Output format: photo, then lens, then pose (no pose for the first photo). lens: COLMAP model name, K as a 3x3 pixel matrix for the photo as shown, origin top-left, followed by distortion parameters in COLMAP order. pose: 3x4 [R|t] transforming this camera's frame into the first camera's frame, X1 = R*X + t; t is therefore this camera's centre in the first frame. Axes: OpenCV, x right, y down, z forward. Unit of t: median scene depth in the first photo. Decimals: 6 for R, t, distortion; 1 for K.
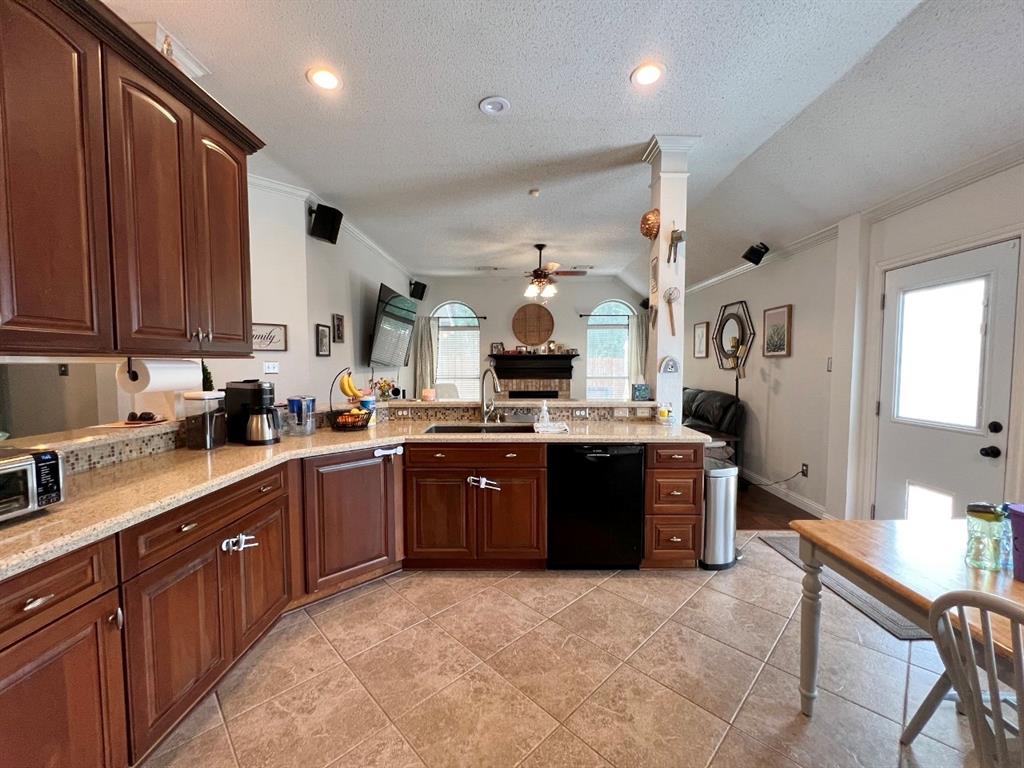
lens RADIAL K [[408.8, 0, 516.3], [0, 408.8, 385.5], [0, 0, 1]] dist [-0.000553, -0.000295]
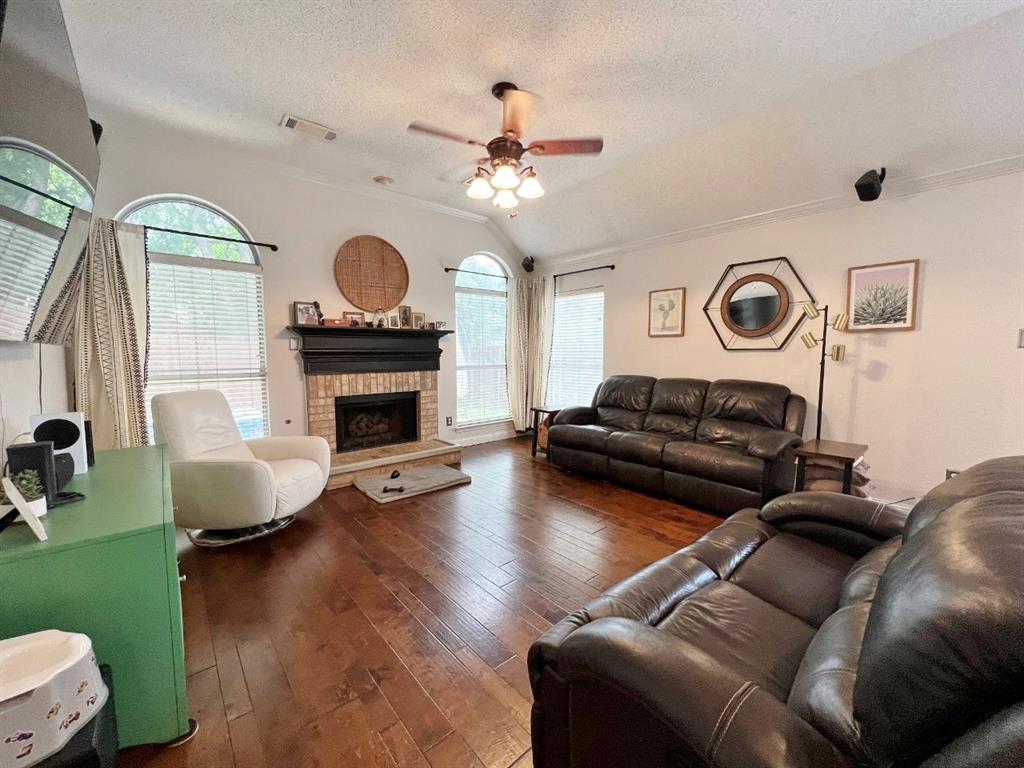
lens RADIAL K [[408.8, 0, 514.3], [0, 408.8, 385.5], [0, 0, 1]] dist [-0.000553, -0.000295]
pose [[0.749931, -0.055776, 0.659160, -0.364507], [0.038309, 0.998429, 0.040898, -0.026108], [-0.660405, -0.005419, 0.750890, 0.874563]]
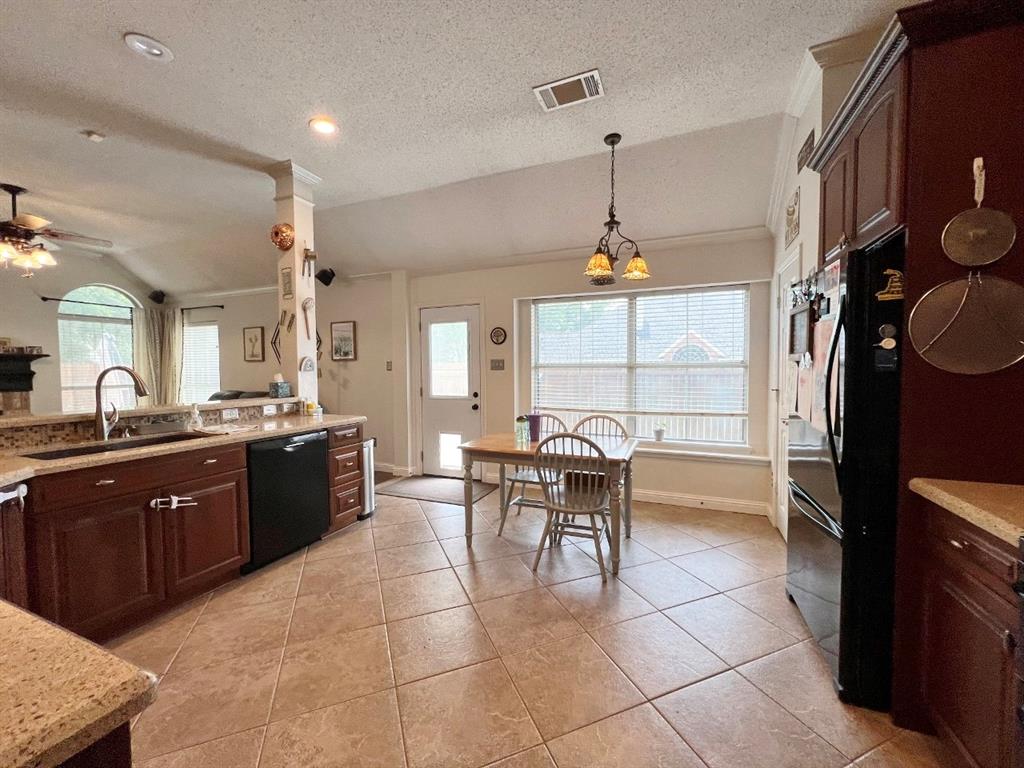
lens RADIAL K [[408.8, 0, 512.9], [0, 408.8, 384.9], [0, 0, 1]] dist [-0.000553, -0.000295]
pose [[0.381263, -0.037137, 0.923720, -0.351264], [0.056759, 0.998248, 0.016706, 0.015716], [-0.922723, 0.046060, 0.382703, 0.021818]]
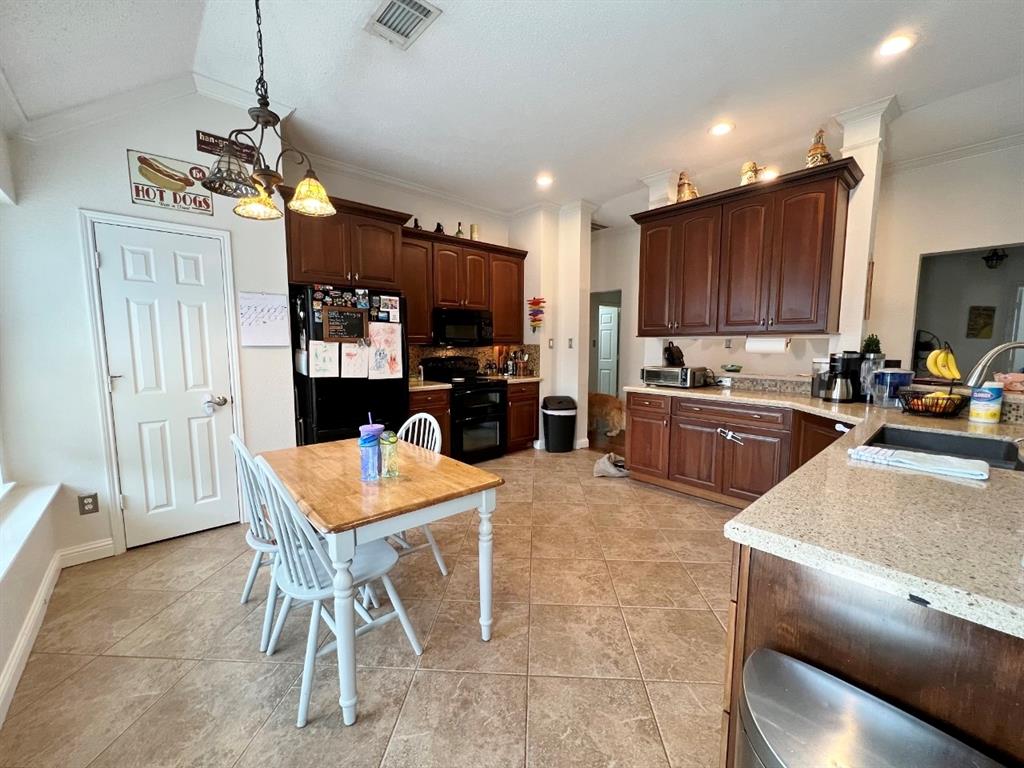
lens RADIAL K [[408.8, 0, 512.2], [0, 408.8, 383.4], [0, 0, 1]] dist [-0.000553, -0.000295]
pose [[-0.739293, 0.066339, -0.670108, 0.523983], [-0.039584, 0.989133, 0.141592, -0.027950], [0.672219, 0.131203, -0.728634, 0.680275]]
